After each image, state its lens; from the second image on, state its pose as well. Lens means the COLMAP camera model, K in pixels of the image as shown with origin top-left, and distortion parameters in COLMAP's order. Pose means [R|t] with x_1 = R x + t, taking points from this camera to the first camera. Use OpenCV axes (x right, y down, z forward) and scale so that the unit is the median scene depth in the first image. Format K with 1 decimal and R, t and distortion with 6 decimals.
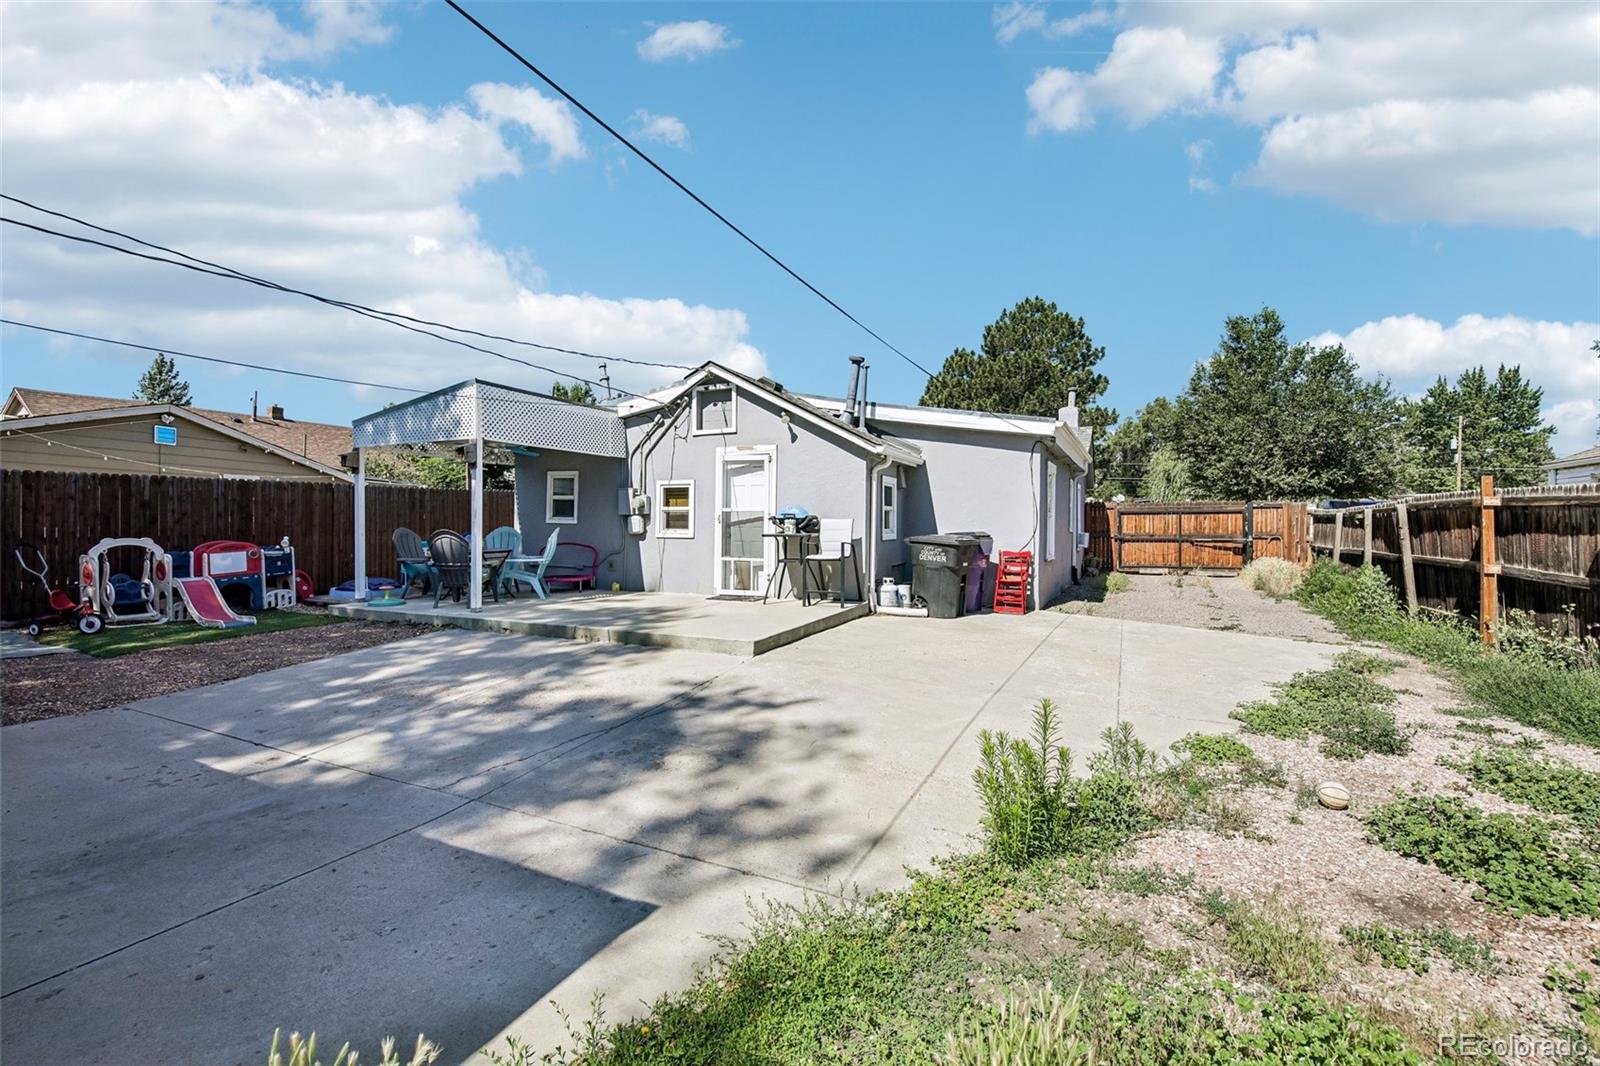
lens RADIAL K [[691.0, 0, 792.1], [0, 691.0, 532.4], [0, 0, 1]] dist [-0.010750, -0.004193]
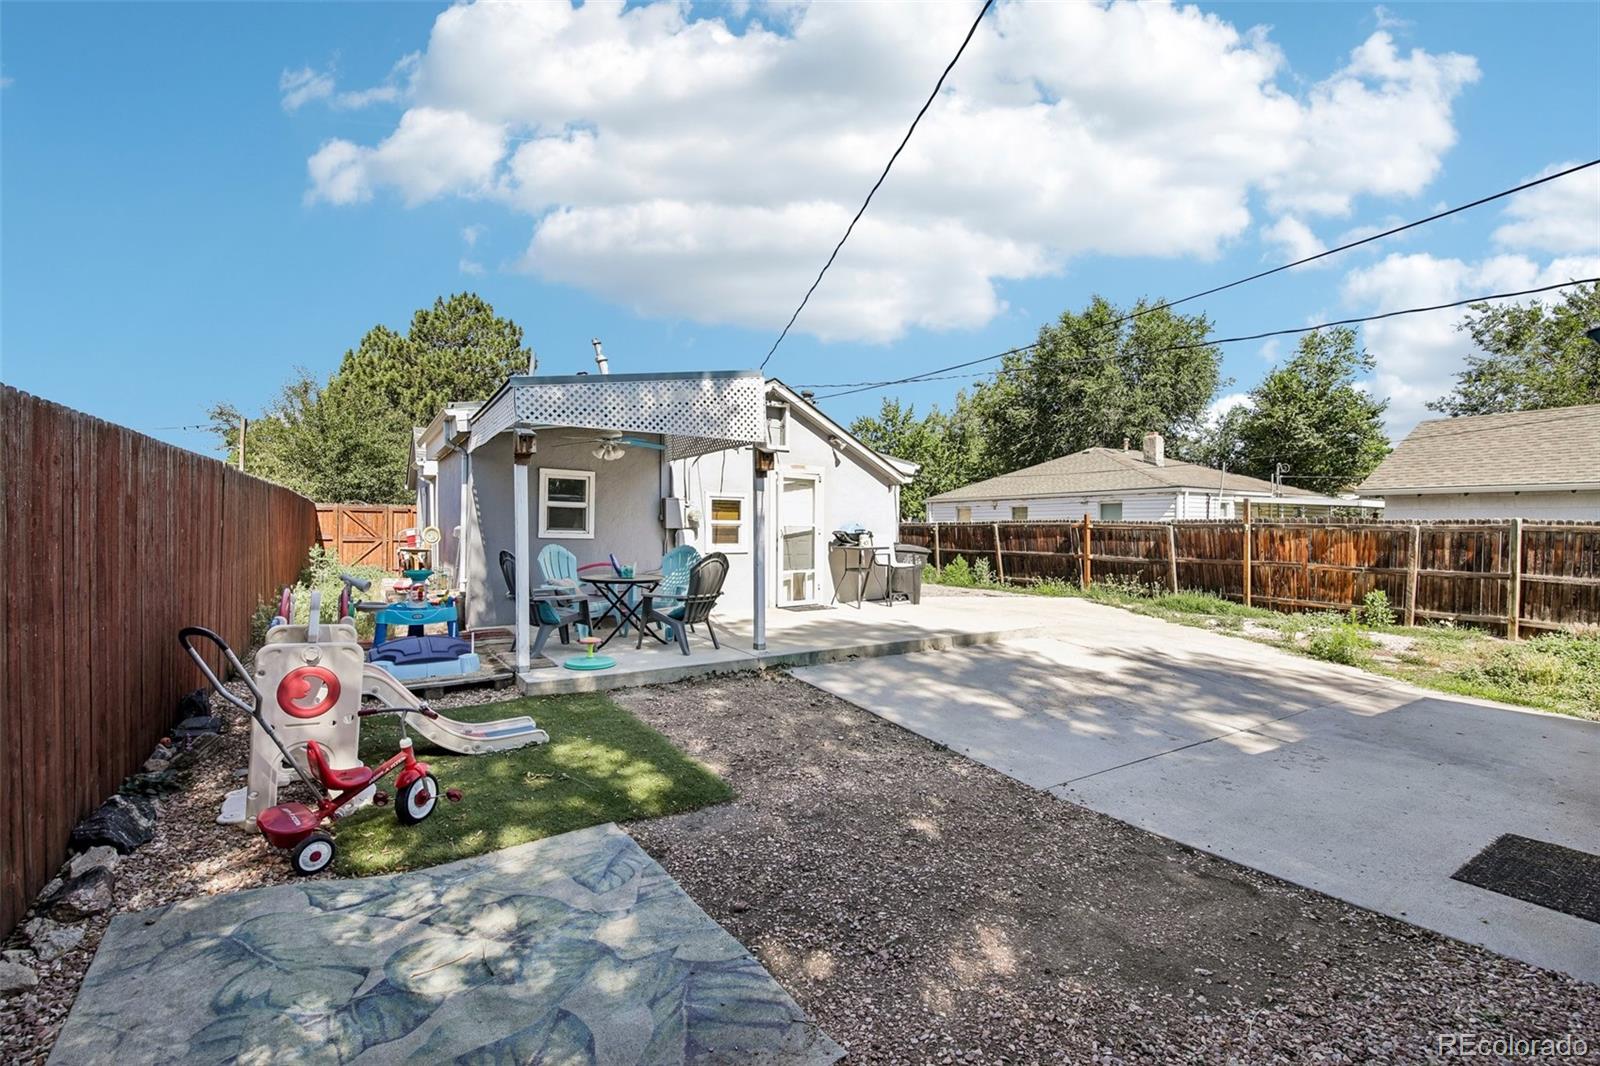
lens RADIAL K [[691.0, 0, 791.9], [0, 691.0, 531.6], [0, 0, 1]] dist [-0.010750, -0.004193]
pose [[0.534823, -0.002261, 0.844961, -0.964163], [0.003865, 0.999993, 0.000229, -0.022347], [-0.844955, 0.003143, 0.534828, 0.436299]]
